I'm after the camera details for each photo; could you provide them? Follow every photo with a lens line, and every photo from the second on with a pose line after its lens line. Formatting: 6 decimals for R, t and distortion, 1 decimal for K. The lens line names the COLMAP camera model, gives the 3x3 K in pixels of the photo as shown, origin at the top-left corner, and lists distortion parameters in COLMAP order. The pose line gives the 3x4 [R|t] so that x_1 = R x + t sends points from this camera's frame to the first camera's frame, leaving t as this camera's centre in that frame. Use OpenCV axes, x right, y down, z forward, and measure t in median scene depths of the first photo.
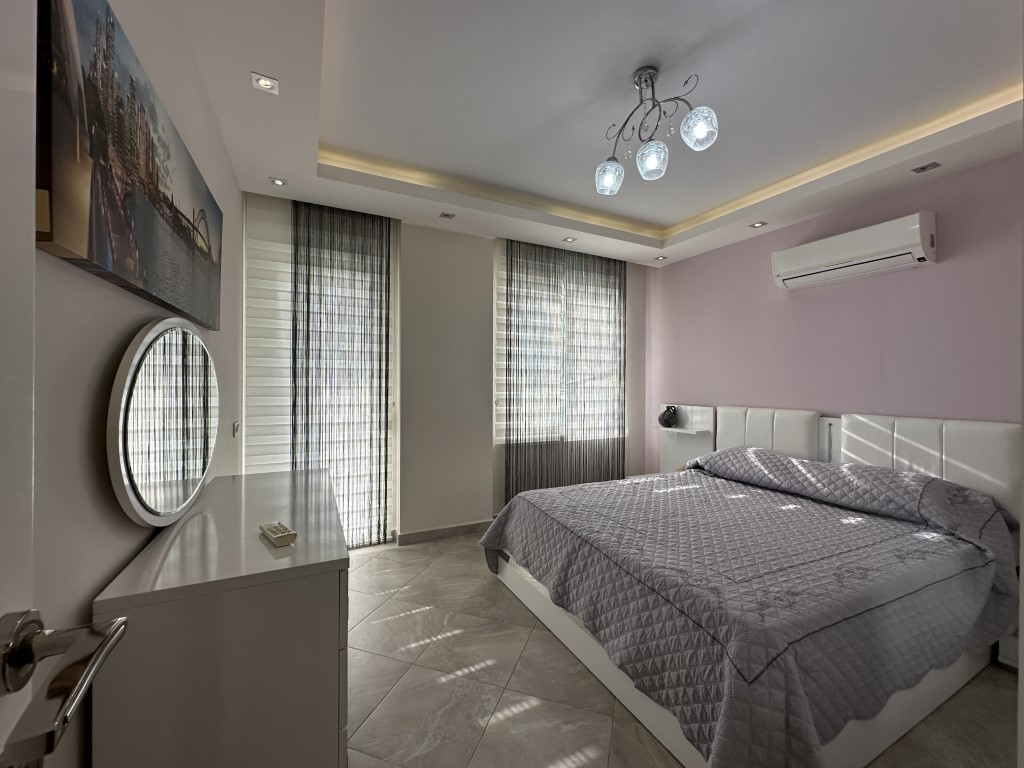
lens RADIAL K [[409.7, 0, 512.0], [0, 409.7, 384.0], [0, 0, 1]] dist [-0.001097, -0.000233]
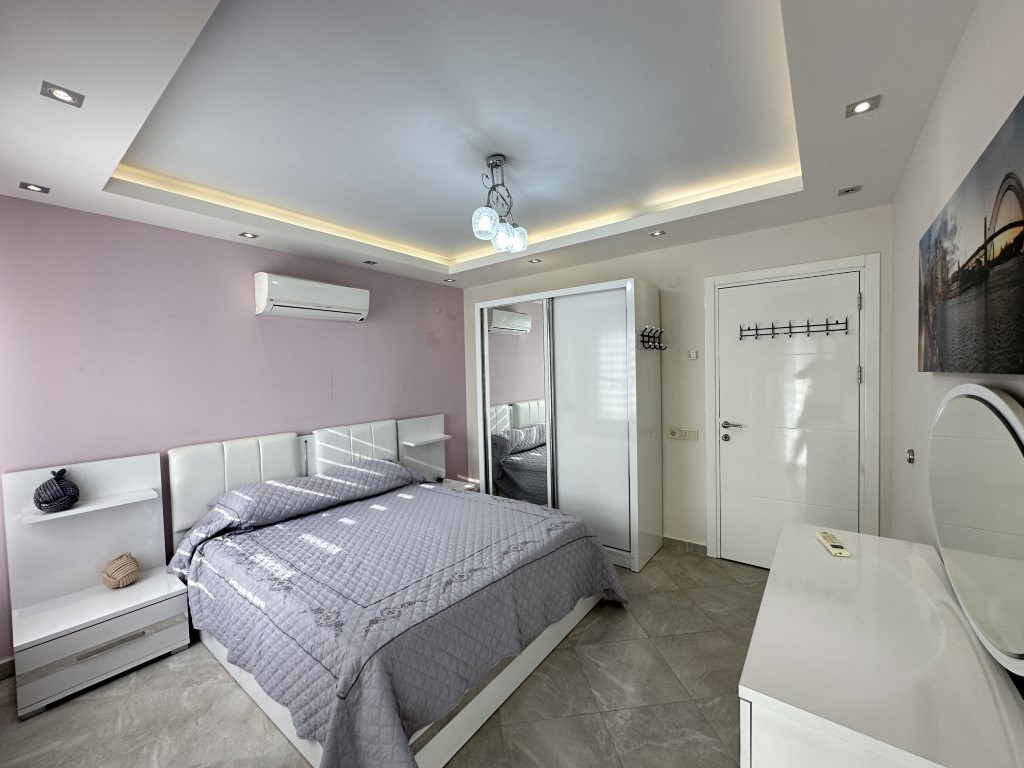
lens RADIAL K [[409.7, 0, 512.0], [0, 409.7, 384.0], [0, 0, 1]] dist [-0.001097, -0.000233]
pose [[-0.442166, -0.024300, 0.896604, -0.527343], [0.023596, 0.998972, 0.038711, -0.096533], [-0.896623, 0.038273, -0.441138, 1.027146]]
